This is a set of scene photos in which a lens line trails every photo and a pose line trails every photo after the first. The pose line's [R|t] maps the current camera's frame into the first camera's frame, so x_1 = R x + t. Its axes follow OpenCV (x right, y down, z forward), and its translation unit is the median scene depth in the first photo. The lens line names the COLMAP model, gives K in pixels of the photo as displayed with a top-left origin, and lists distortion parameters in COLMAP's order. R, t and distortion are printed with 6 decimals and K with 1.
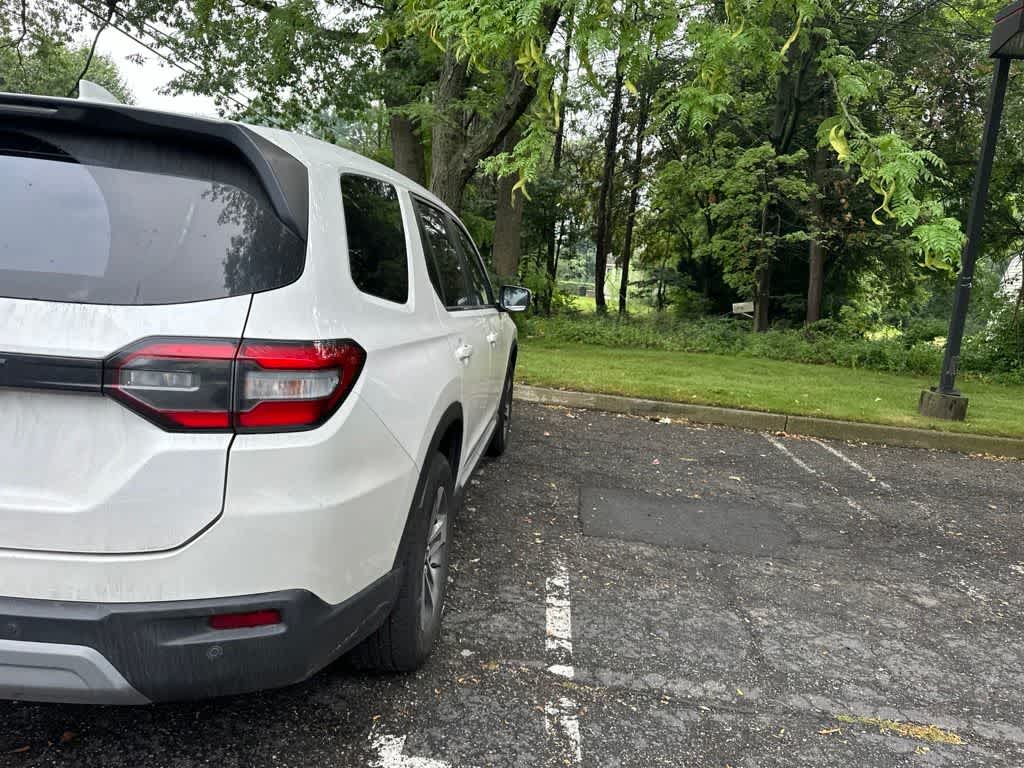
lens RADIAL K [[727.6, 0, 517.9], [0, 727.6, 379.4], [0, 0, 1]] dist [0.000097, -0.000108]
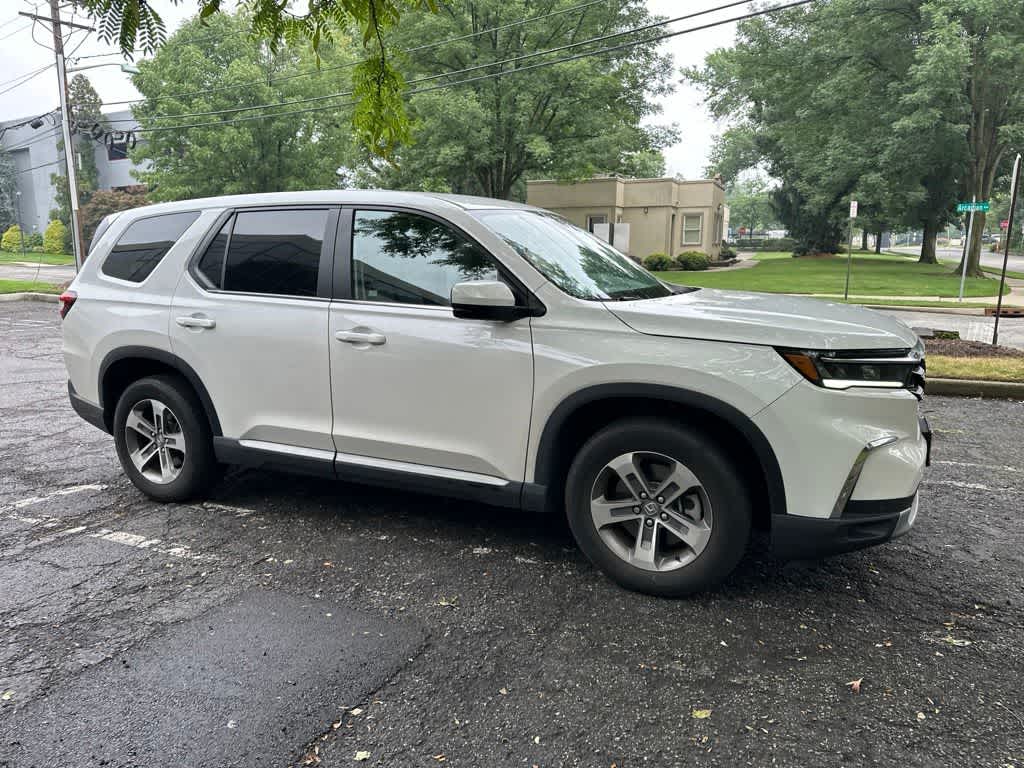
lens RADIAL K [[723.6, 0, 501.1], [0, 723.6, 382.0], [0, 0, 1]] dist [0.031109, -0.039461]
pose [[-0.378172, 0.074983, -0.922694, 1.074145], [-0.160339, 0.976345, 0.145059, -0.241515], [0.911744, 0.202801, -0.357203, 2.258635]]
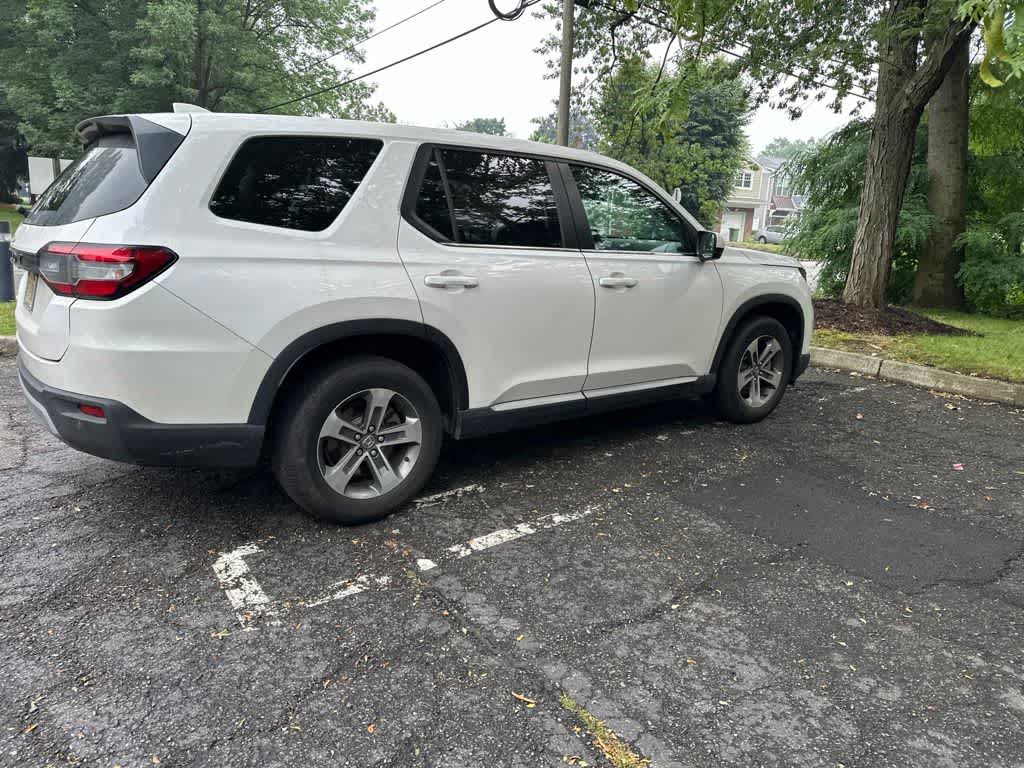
lens RADIAL K [[722.3, 0, 516.9], [0, 722.3, 384.3], [0, 0, 1]] dist [0.055240, -0.089514]
pose [[0.666700, 0.099621, -0.738639, 0.944101], [-0.082236, 0.994809, 0.059943, 0.051671], [0.740776, 0.020779, 0.671431, 0.363447]]
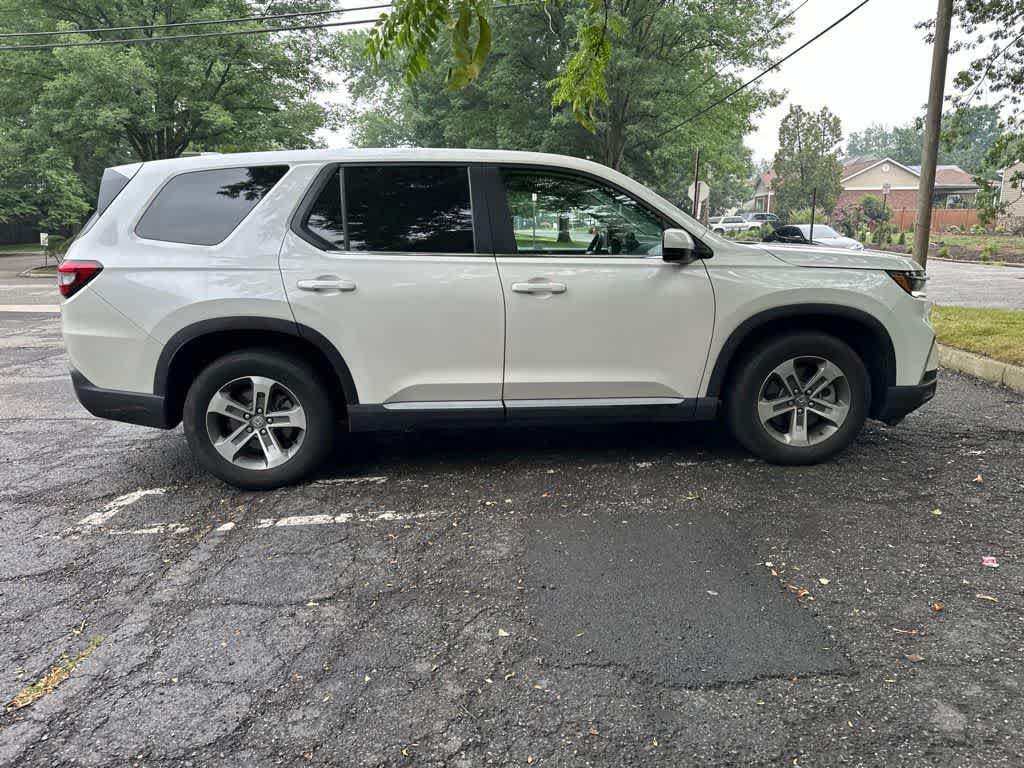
lens RADIAL K [[724.4, 0, 516.4], [0, 724.4, 394.0], [0, 0, 1]] dist [0.026536, -0.032071]
pose [[0.121517, 0.125481, -0.984626, 1.369677], [-0.116072, 0.986968, 0.111455, -0.034603], [0.985779, 0.100743, 0.134498, 1.319142]]
